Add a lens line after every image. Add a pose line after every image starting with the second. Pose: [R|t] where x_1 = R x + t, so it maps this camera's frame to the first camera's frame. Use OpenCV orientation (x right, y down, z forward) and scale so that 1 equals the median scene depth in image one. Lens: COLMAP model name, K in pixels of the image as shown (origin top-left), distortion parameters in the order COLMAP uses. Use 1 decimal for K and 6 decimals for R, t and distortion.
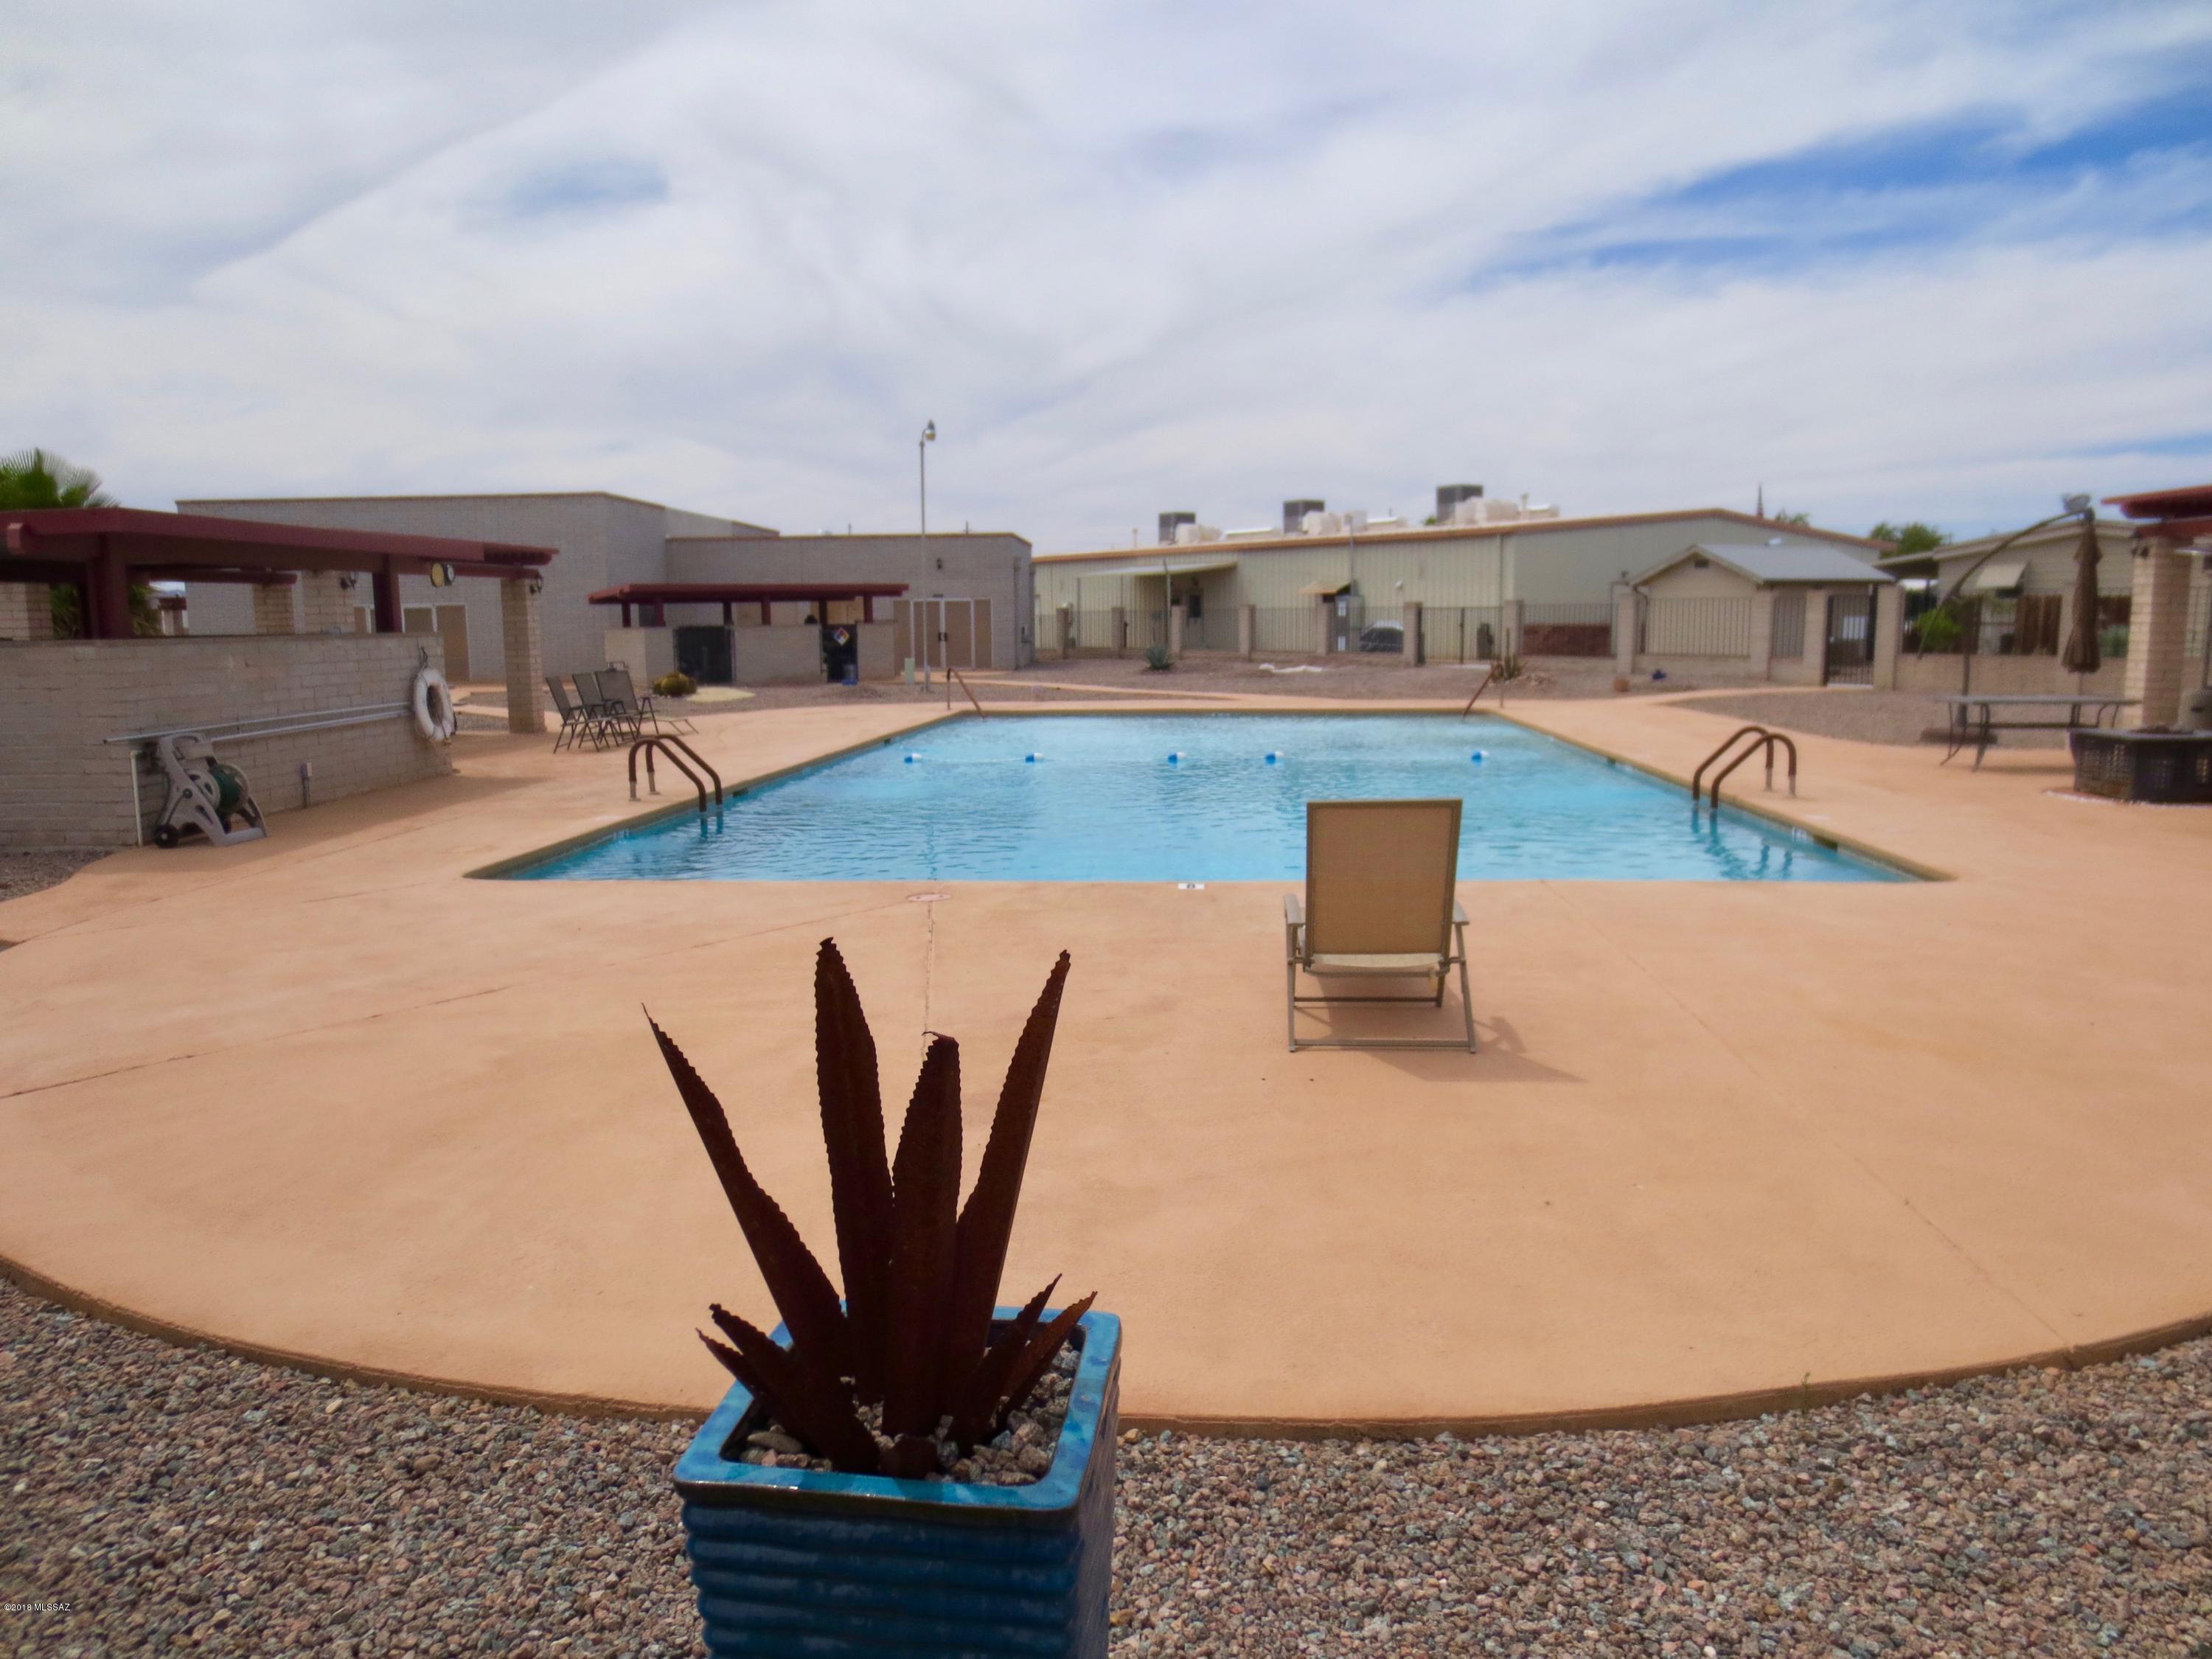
lens RADIAL K [[1555.1, 0, 1110.7], [0, 1555.1, 831.3], [0, 0, 1]] dist [-0.007724, -0.002455]
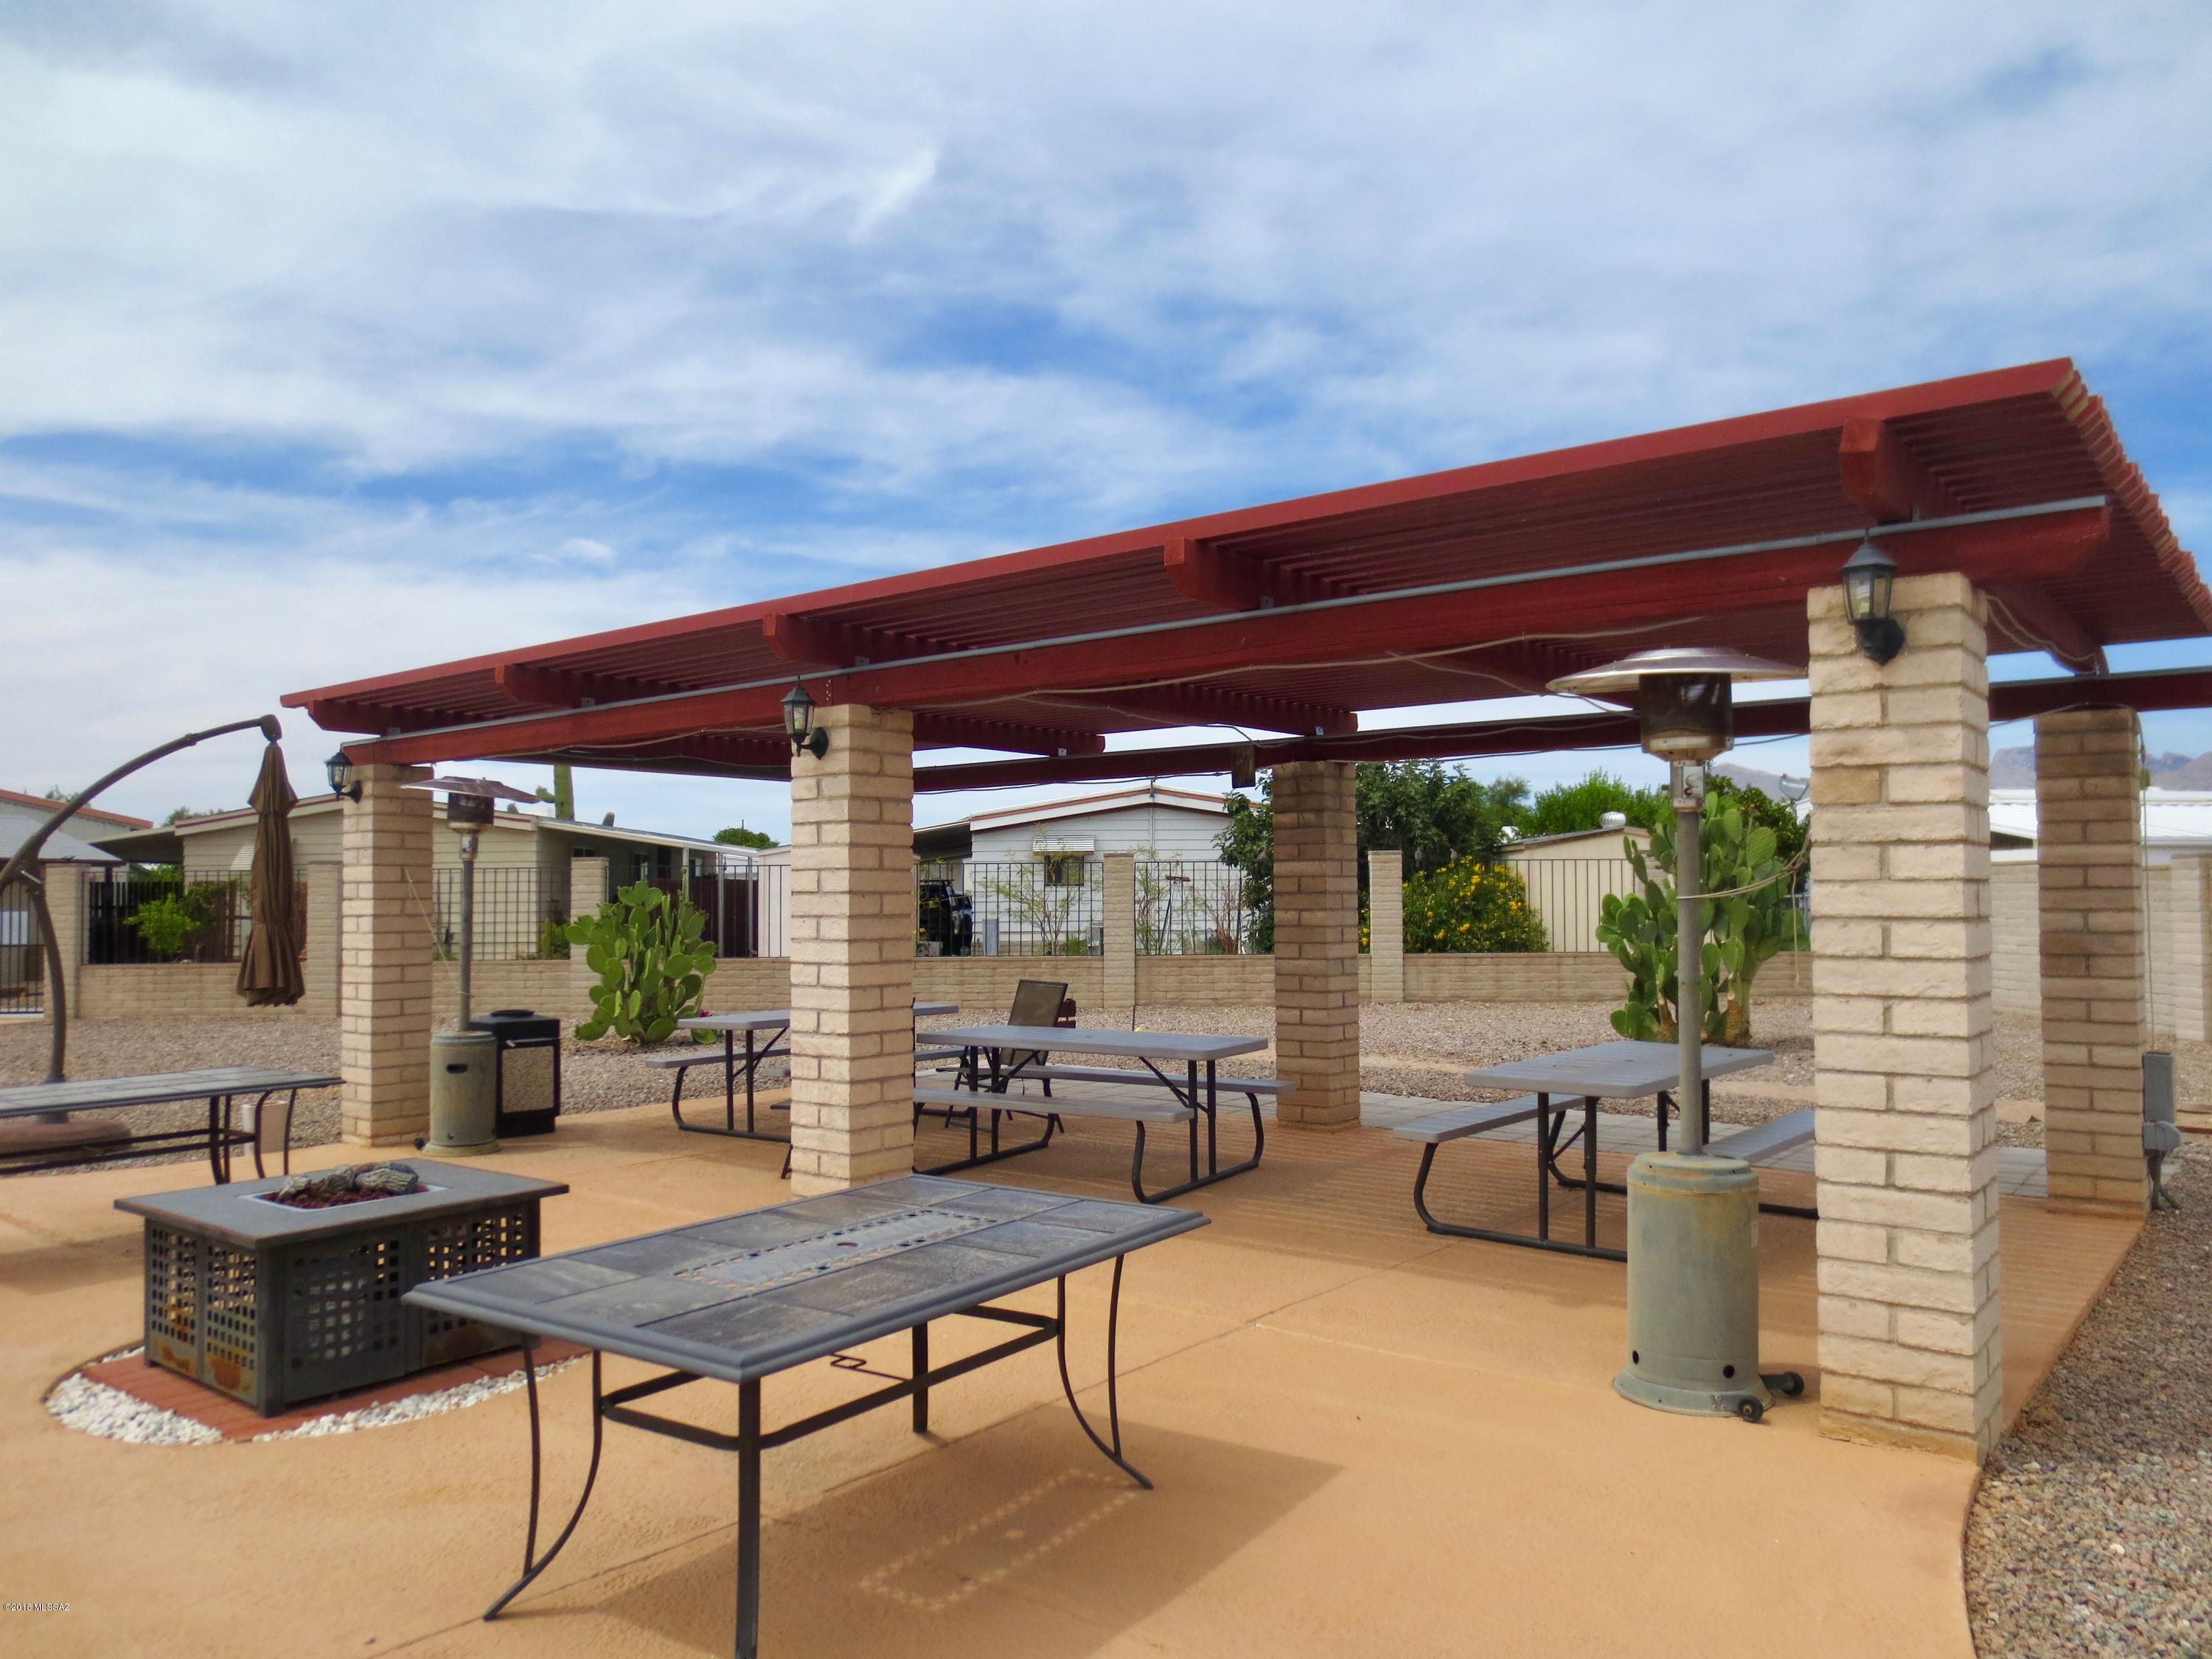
lens RADIAL K [[1555.1, 0, 1111.8], [0, 1555.1, 833.4], [0, 0, 1]] dist [-0.007724, -0.002455]
pose [[0.571412, 0.035663, 0.819888, 0.358837], [0.117117, 0.985286, -0.124481, -0.061830], [-0.812264, 0.167153, 0.558827, 0.459009]]
